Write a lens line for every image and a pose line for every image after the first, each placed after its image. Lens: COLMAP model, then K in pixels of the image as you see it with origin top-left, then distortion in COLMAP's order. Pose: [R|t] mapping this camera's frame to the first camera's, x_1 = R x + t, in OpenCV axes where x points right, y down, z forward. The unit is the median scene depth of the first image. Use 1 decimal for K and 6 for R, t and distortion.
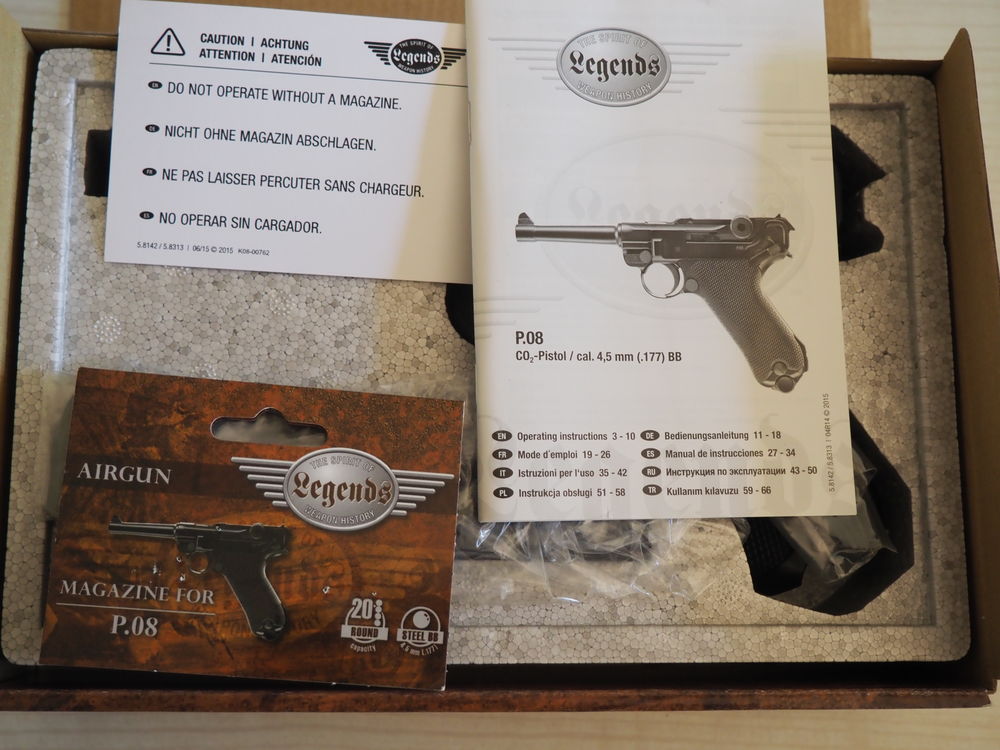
lens RADIAL K [[1284.2, 0, 503.4], [0, 1284.2, 375.4], [0, 0, 1]] dist [-0.002639, 0.000000]
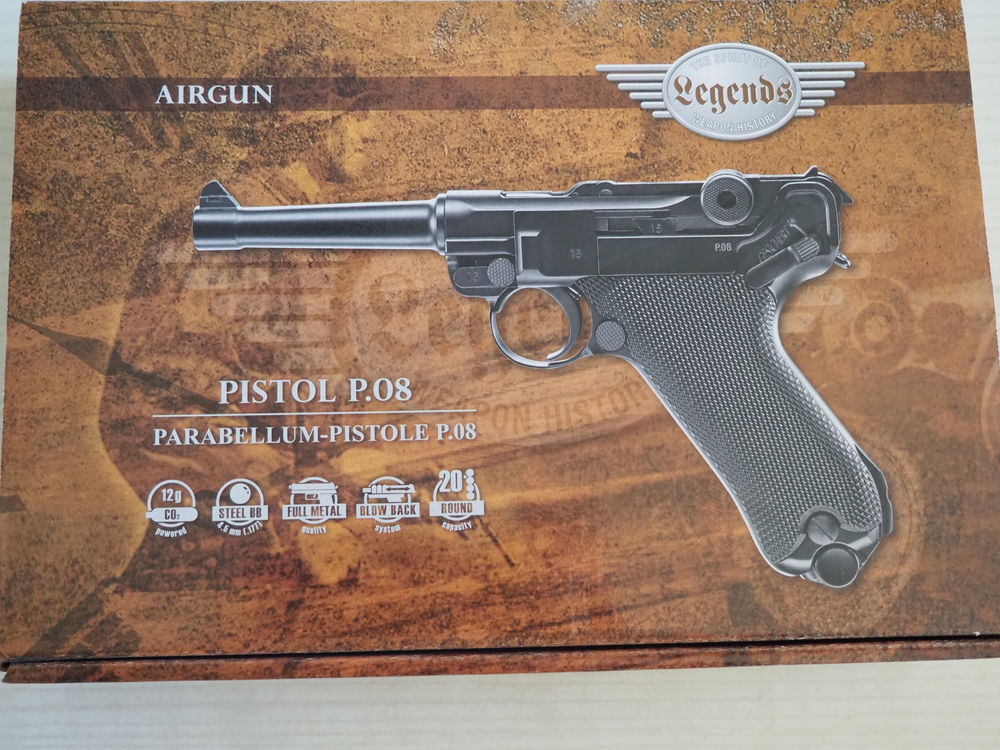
lens RADIAL K [[1284.2, 0, 494.6], [0, 1284.2, 373.7], [0, 0, 1]] dist [-0.002639, 0.000000]
pose [[0.999423, -0.029522, -0.016811, 0.114146], [0.029988, 0.999154, 0.028160, -0.071397], [0.015965, -0.028648, 0.999462, 0.571935]]
